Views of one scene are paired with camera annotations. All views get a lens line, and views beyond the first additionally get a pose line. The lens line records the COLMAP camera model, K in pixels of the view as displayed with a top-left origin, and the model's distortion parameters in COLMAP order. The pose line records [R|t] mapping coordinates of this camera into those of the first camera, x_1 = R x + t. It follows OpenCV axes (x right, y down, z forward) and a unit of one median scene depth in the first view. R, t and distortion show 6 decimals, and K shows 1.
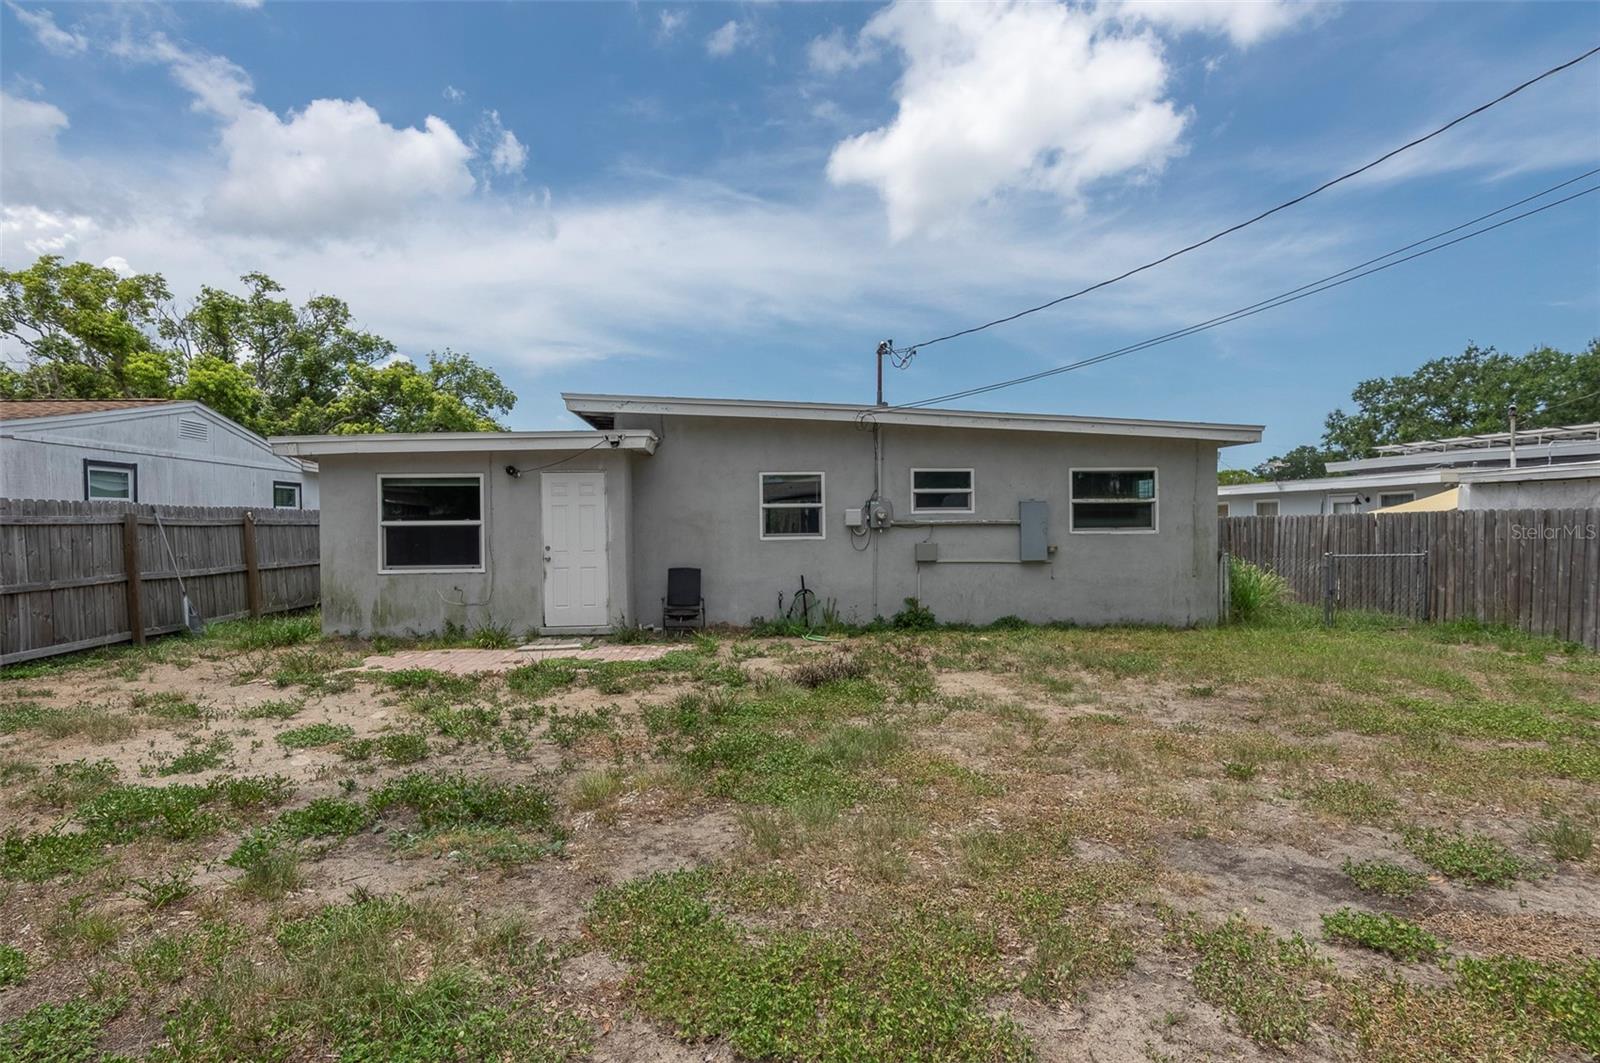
lens RADIAL K [[818.1, 0, 800.0], [0, 818.1, 531.5], [0, 0, 1]] dist [0.002758, 0.000650]
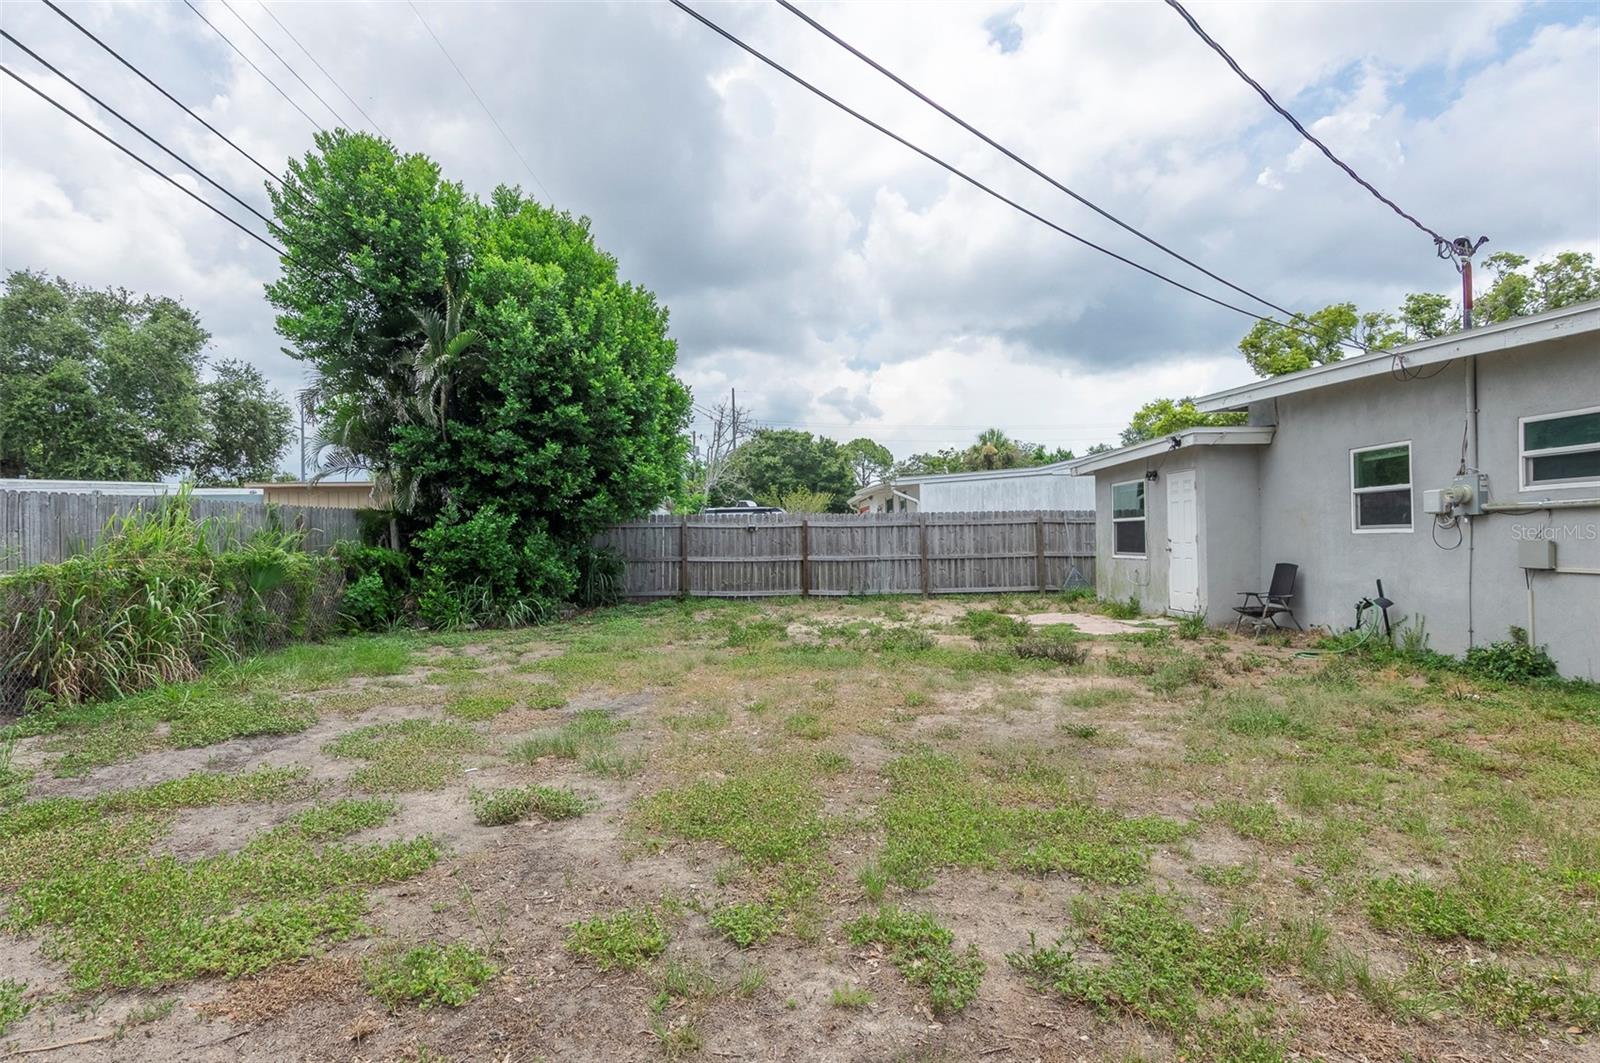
lens RADIAL K [[840.1, 0, 785.7], [0, 840.1, 533.2], [0, 0, 1]] dist [0.000080, 0.000993]
pose [[-0.056854, 0.002483, -0.998379, 0.803966], [0.009664, 0.999951, 0.001936, 0.003117], [0.998336, -0.009538, -0.056876, 0.484064]]
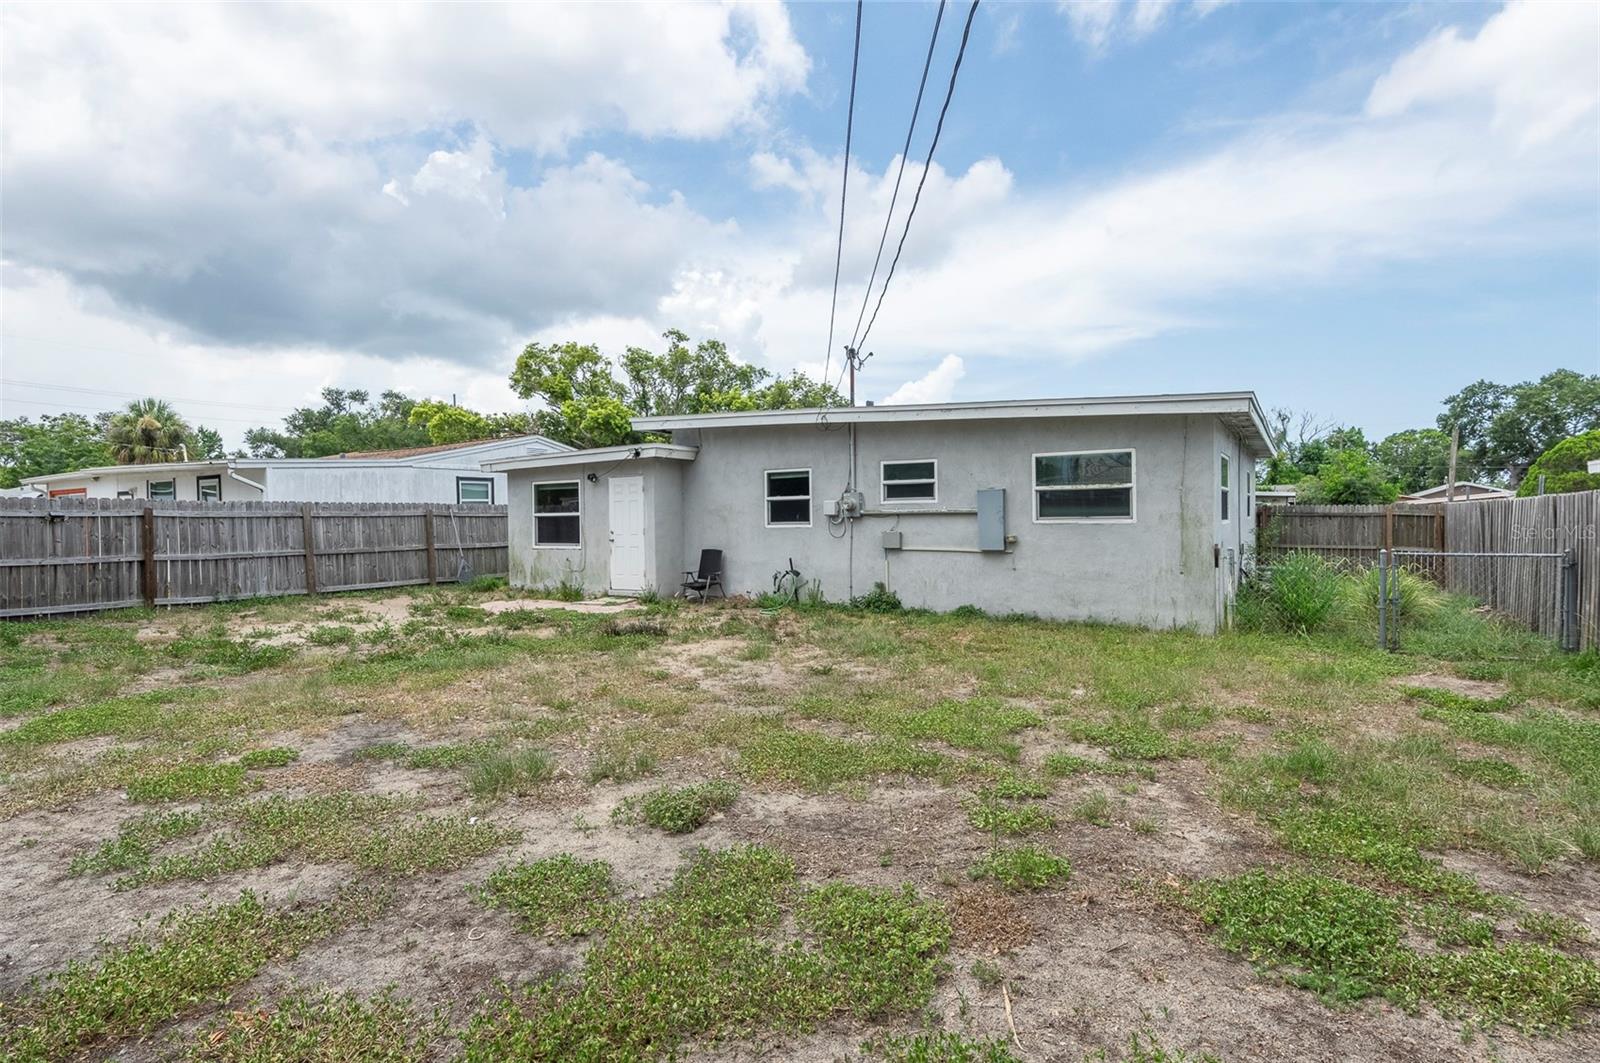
lens RADIAL K [[812.4, 0, 802.0], [0, 812.4, 528.4], [0, 0, 1]] dist [-0.003102, -0.000137]
pose [[0.805160, 0.007098, -0.593016, 0.685522], [-0.000323, 0.999933, 0.011530, -0.001888], [0.593058, -0.009092, 0.805108, 0.083327]]
